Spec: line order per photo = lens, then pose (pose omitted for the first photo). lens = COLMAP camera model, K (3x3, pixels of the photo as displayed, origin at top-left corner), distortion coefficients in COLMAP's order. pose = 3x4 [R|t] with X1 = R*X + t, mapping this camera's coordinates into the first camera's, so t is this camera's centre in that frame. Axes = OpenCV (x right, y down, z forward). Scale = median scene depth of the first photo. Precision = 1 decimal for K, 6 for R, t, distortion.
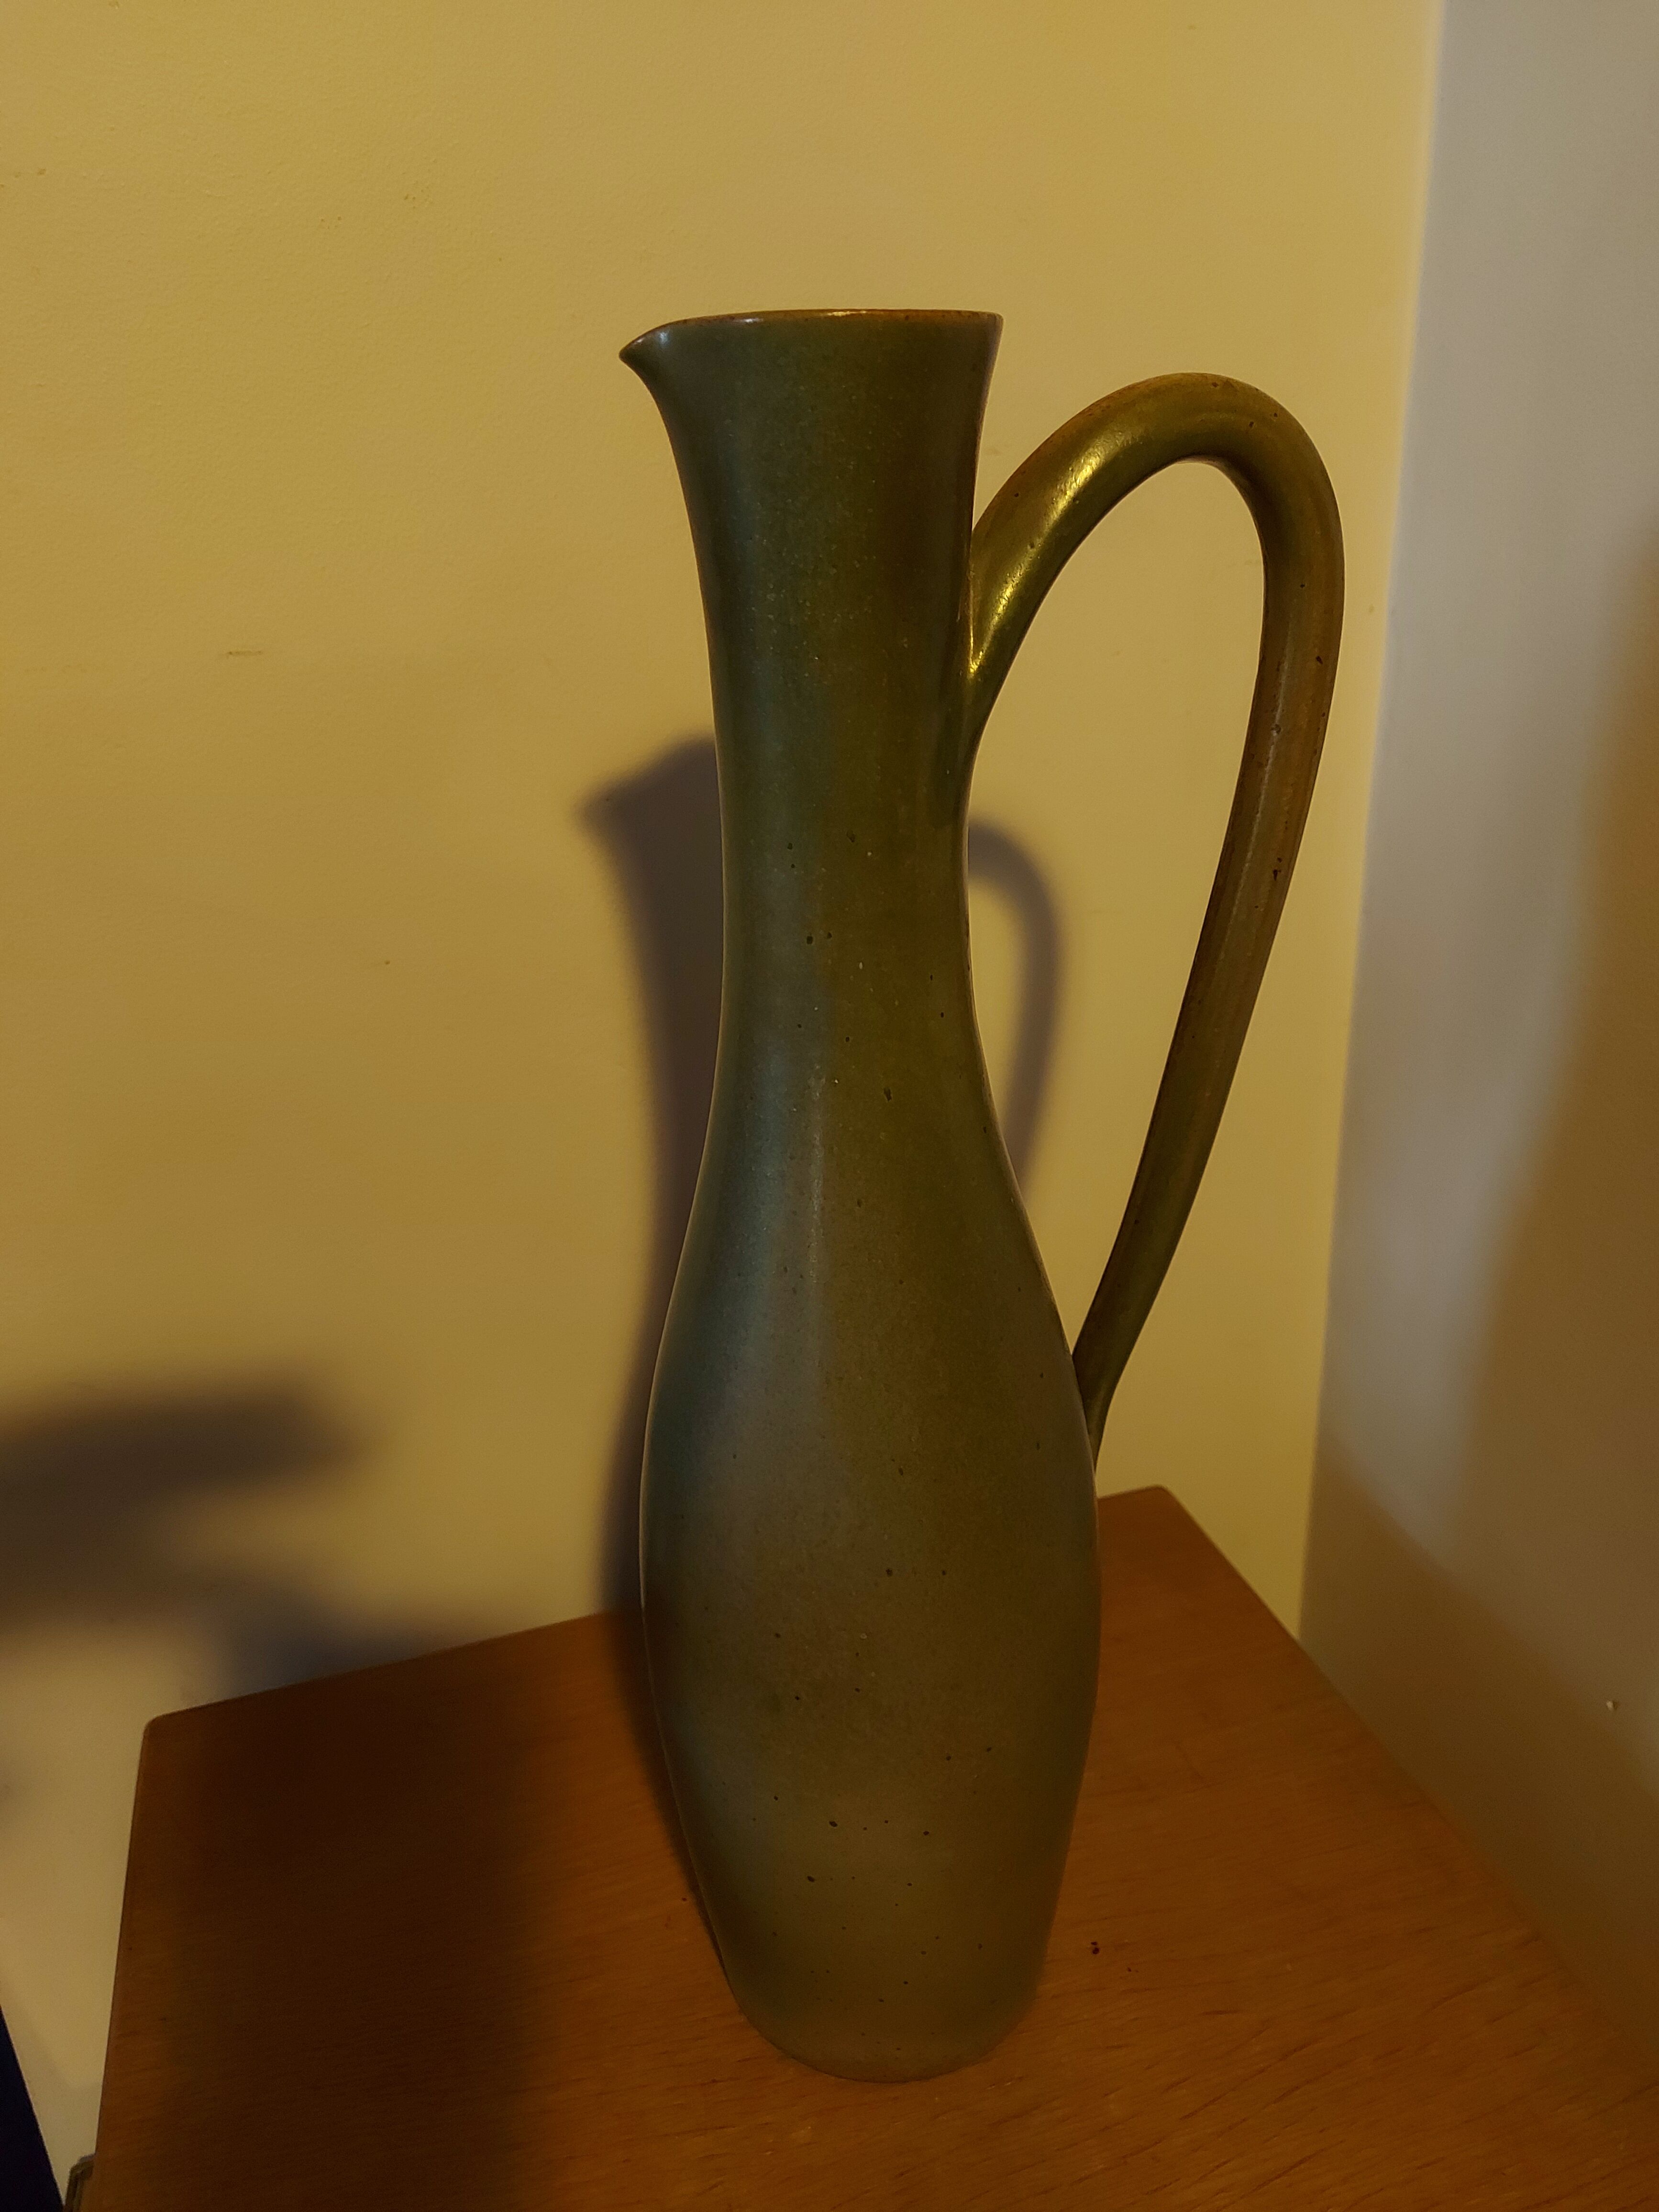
lens RADIAL K [[1653.8, 0, 829.5], [0, 1653.8, 1106.0], [0, 0, 1]] dist [0.087903, -0.109058]
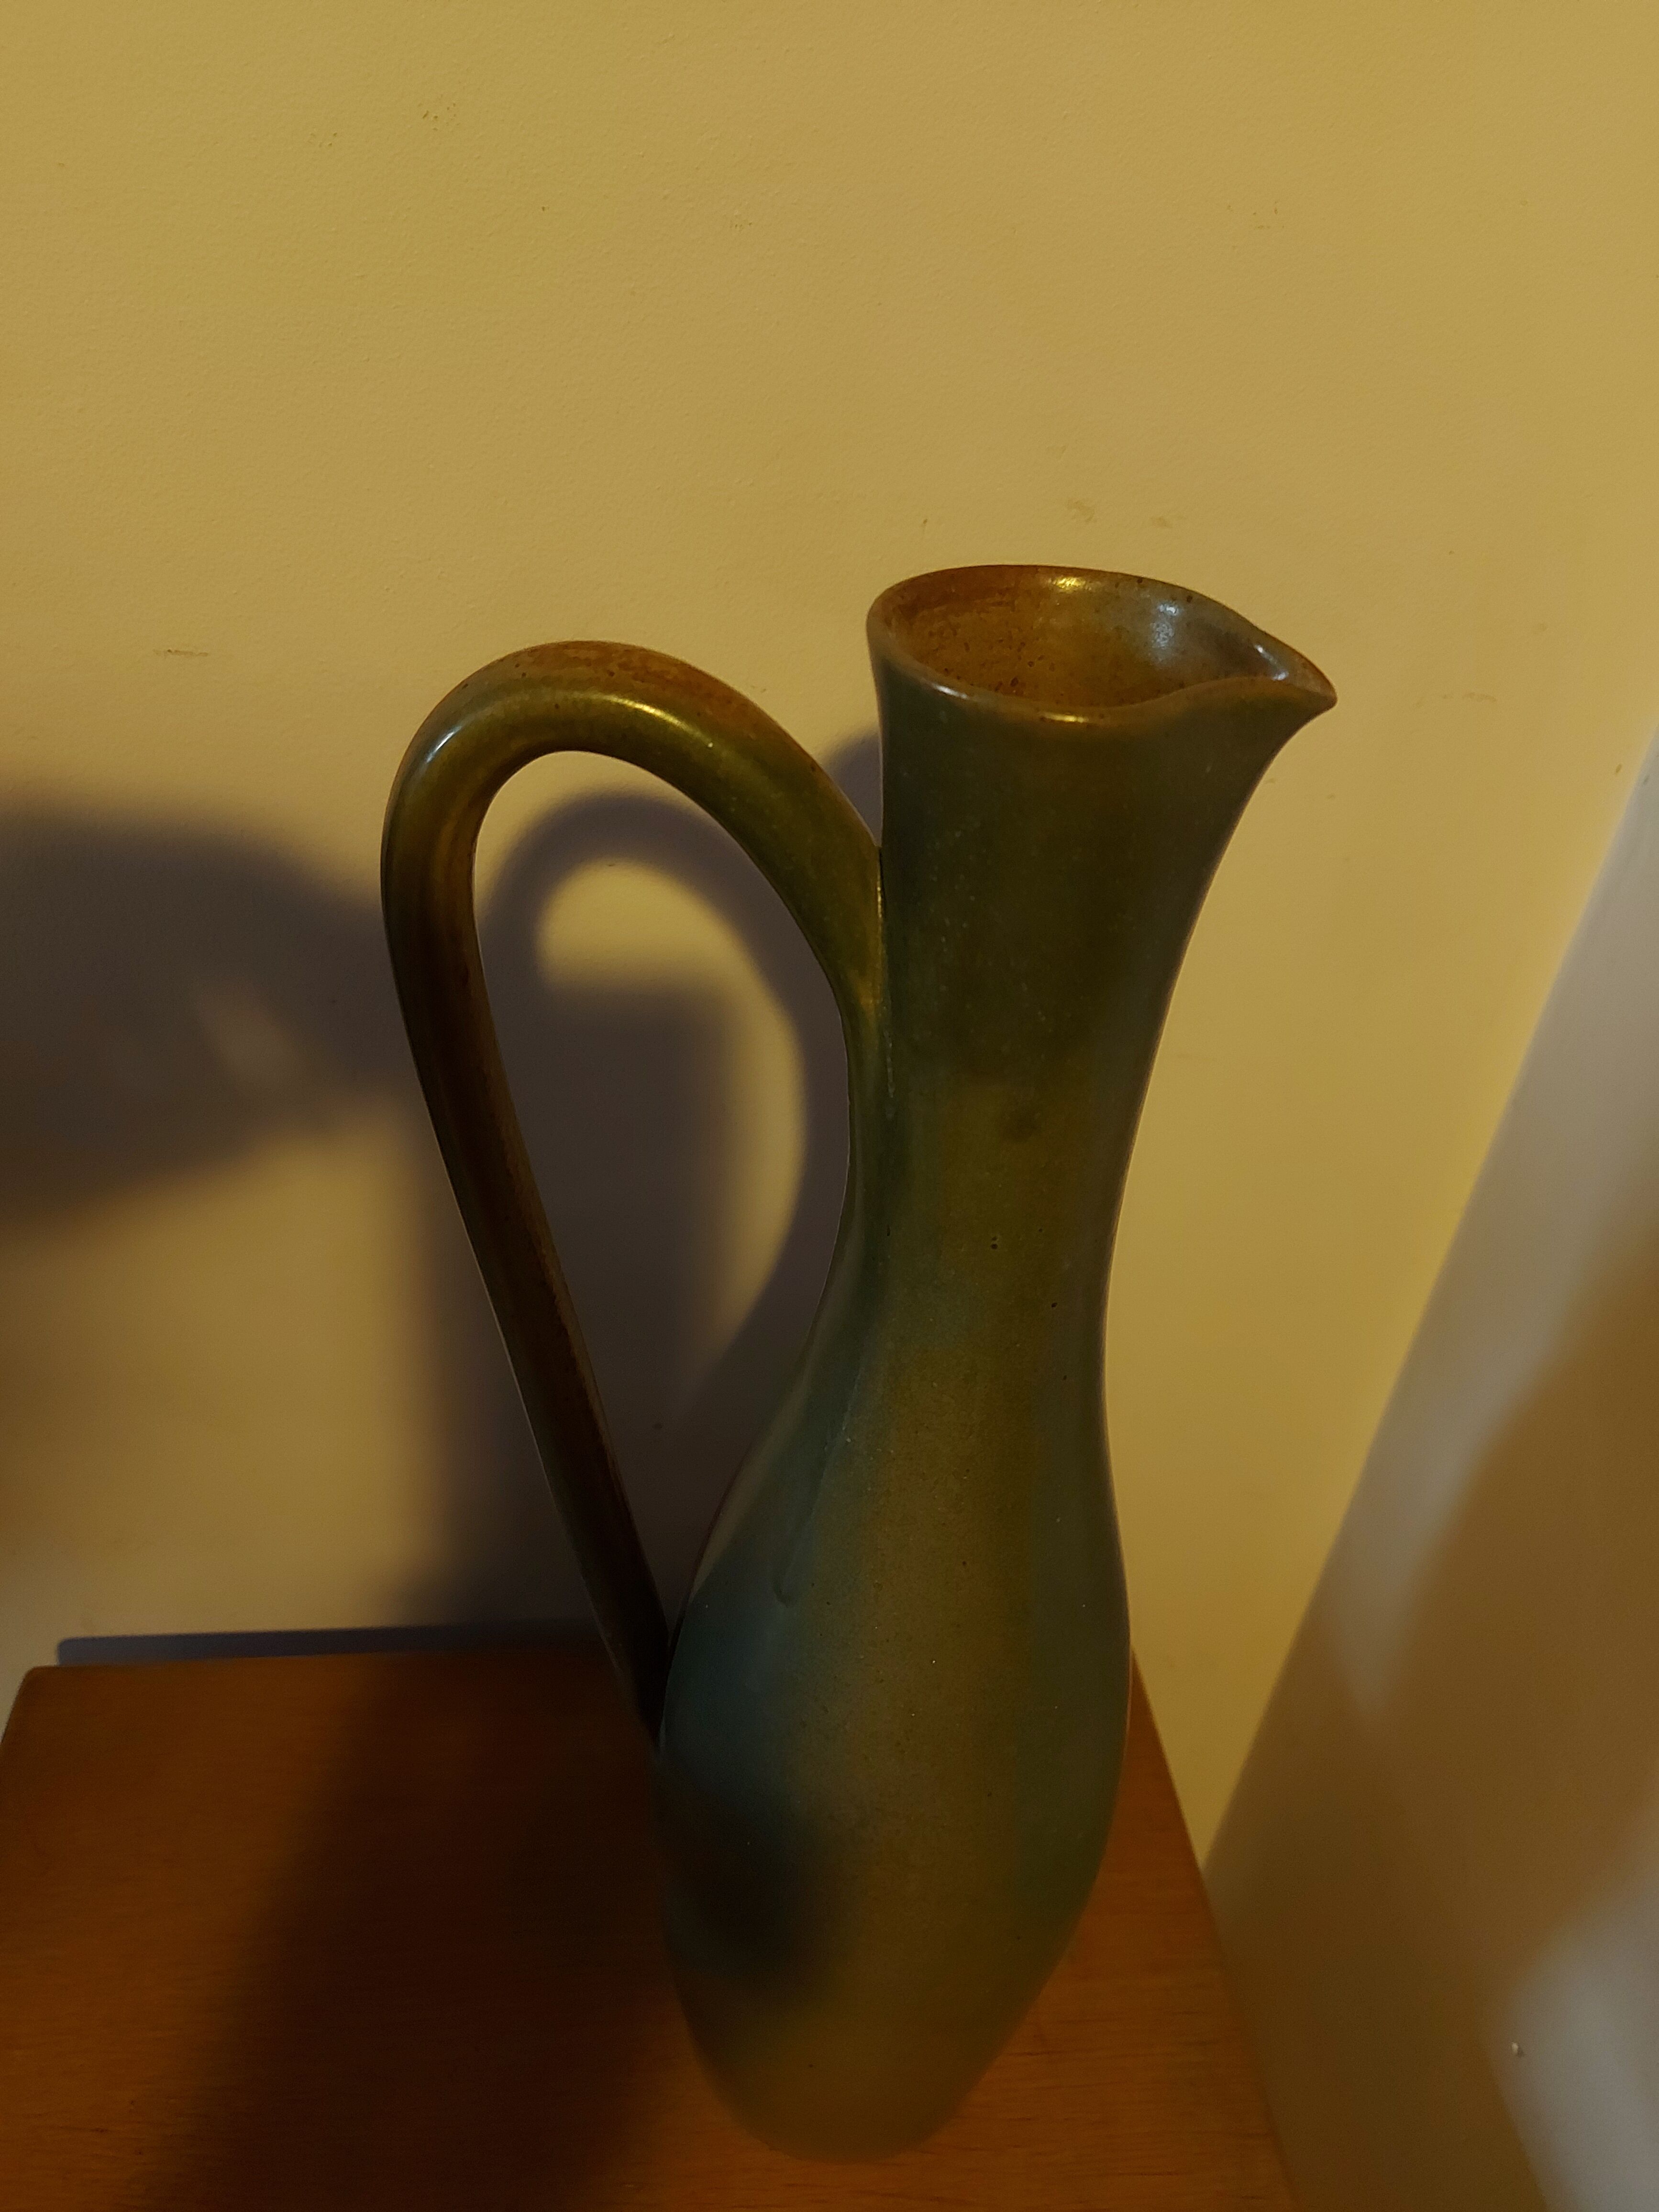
lens RADIAL K [[1641.3, 0, 829.5], [0, 1641.3, 1106.0], [0, 0, 1]] dist [0.079406, -0.102268]
pose [[0.973425, 0.212901, -0.084362, 0.081803], [-0.189340, 0.955438, 0.226469, -0.323157], [0.128818, -0.204477, 0.970358, 0.212897]]
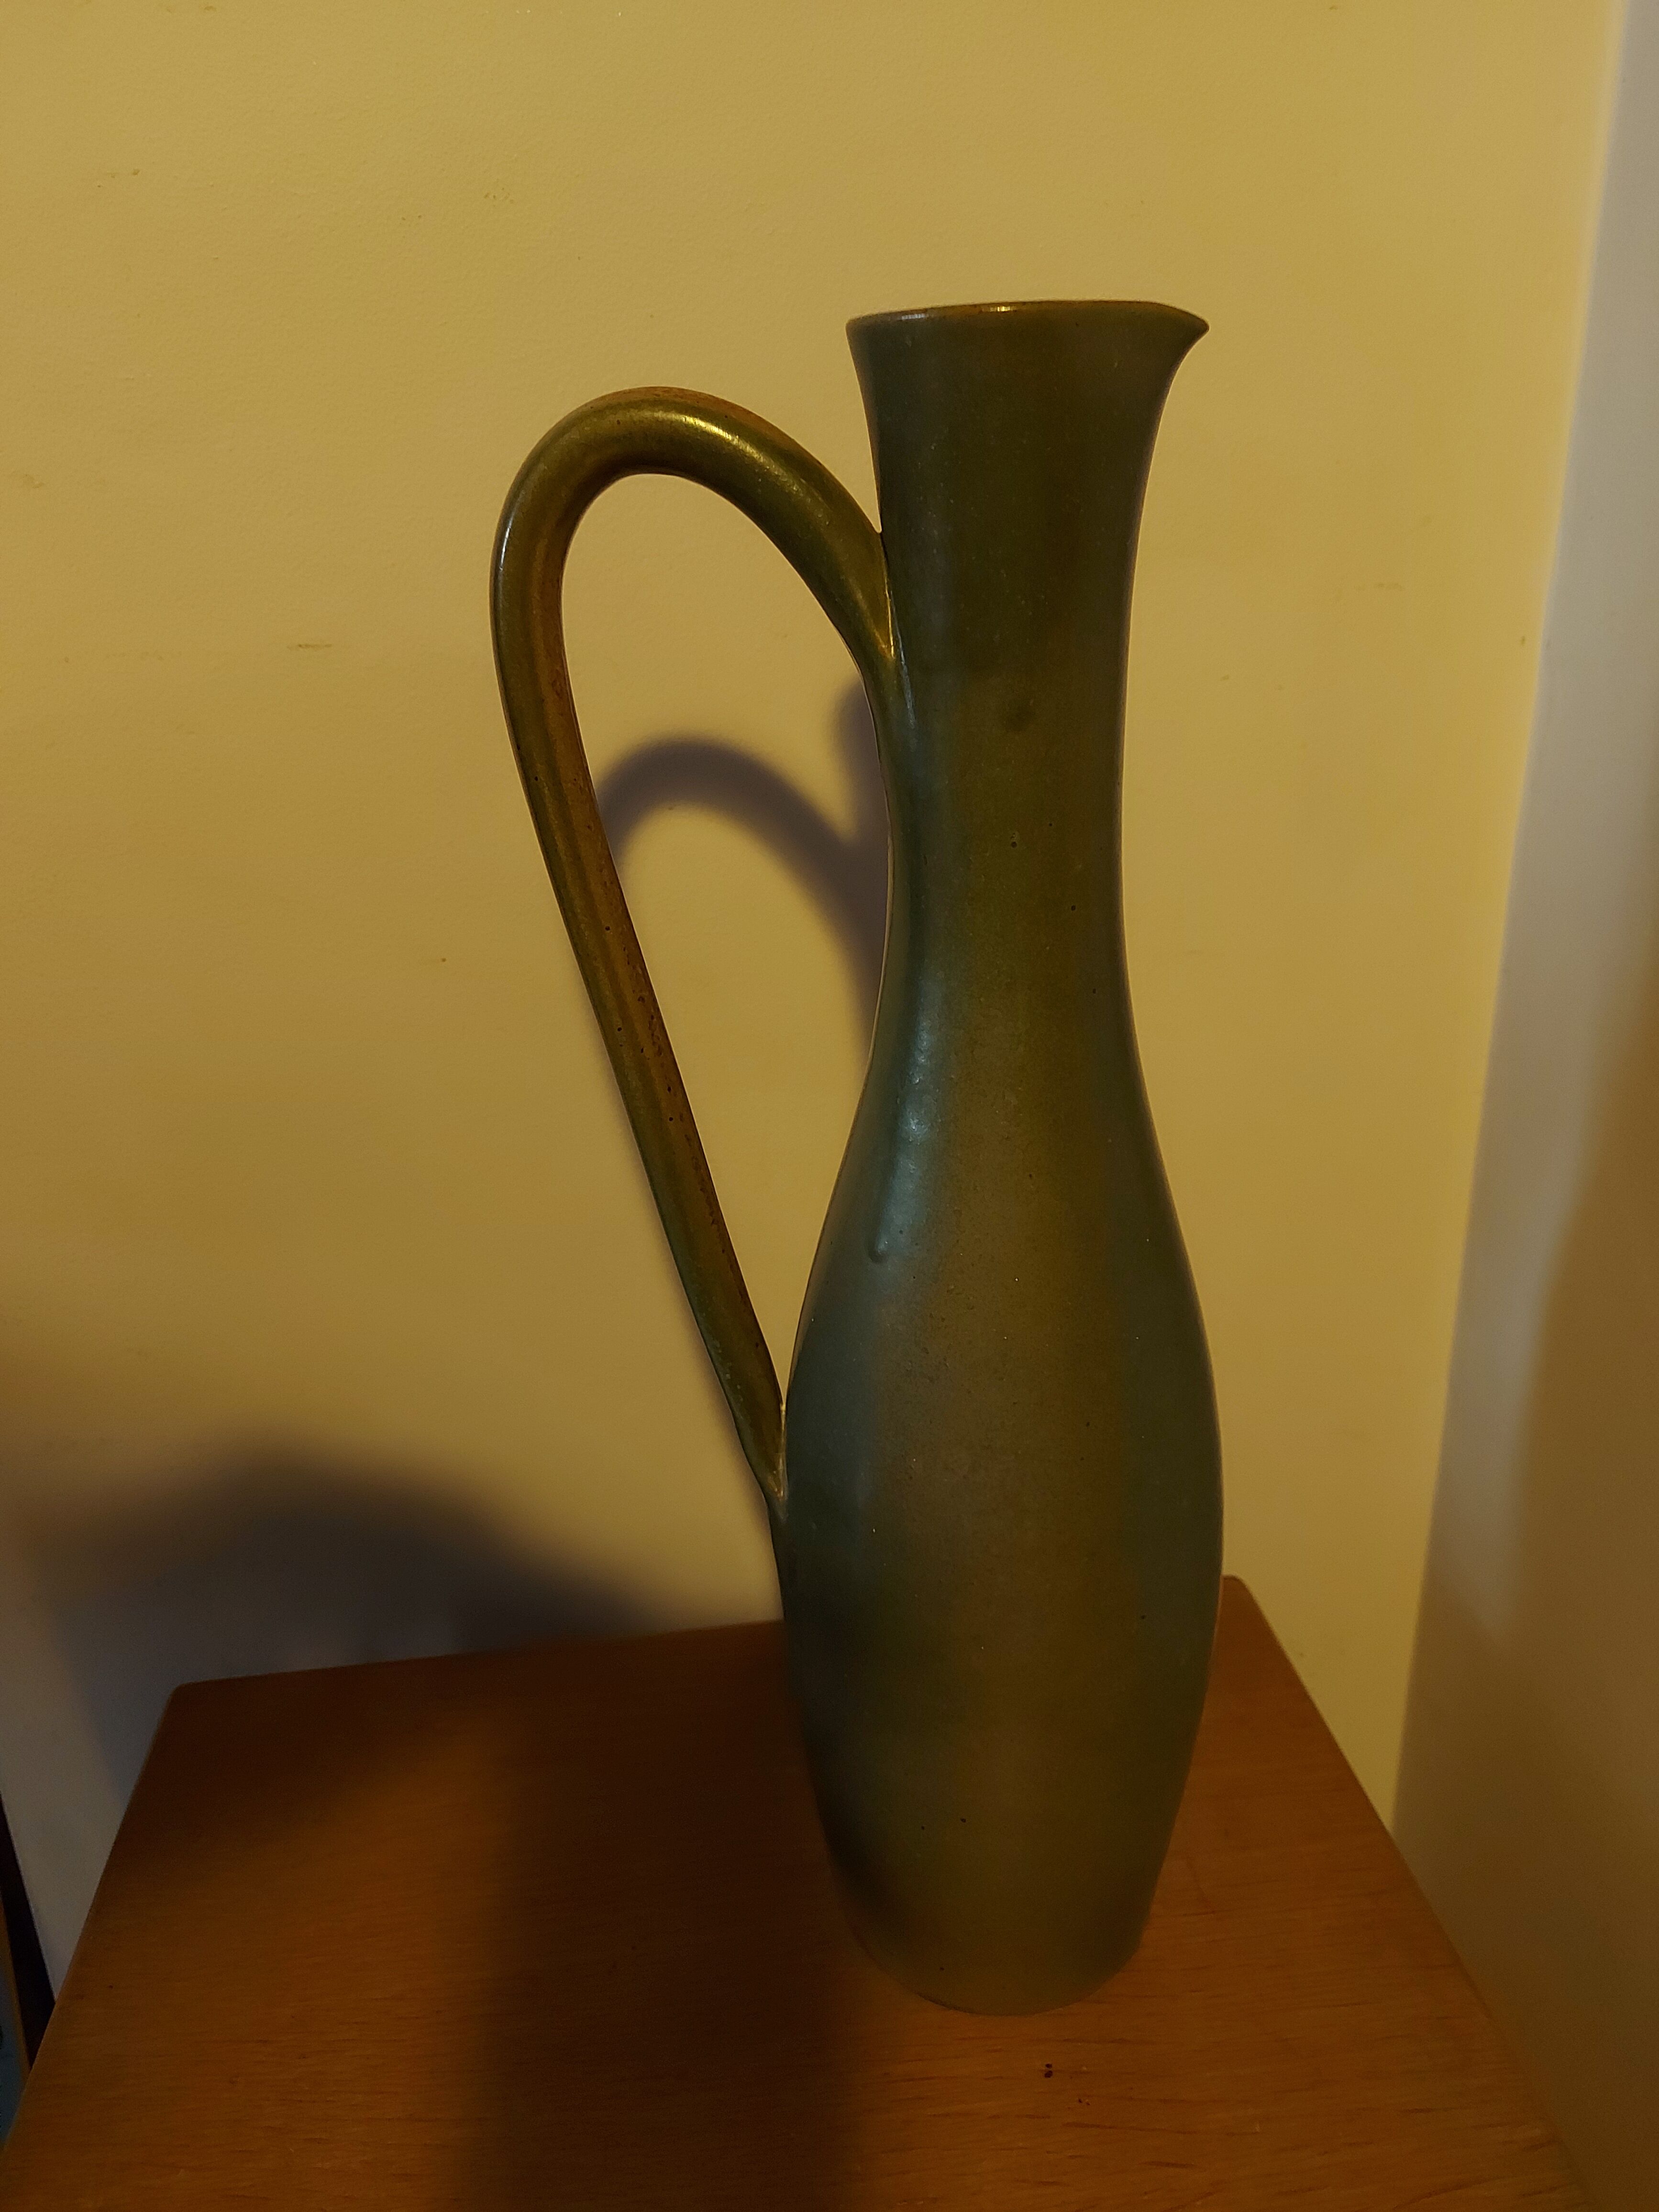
lens RADIAL K [[1653.8, 0, 829.5], [0, 1653.8, 1106.0], [0, 0, 1]] dist [0.087903, -0.109058]
pose [[0.984644, 0.074835, -0.157722, 0.147451], [-0.077275, 0.996966, -0.009390, -0.008403], [0.156541, 0.021434, 0.987439, 0.059735]]
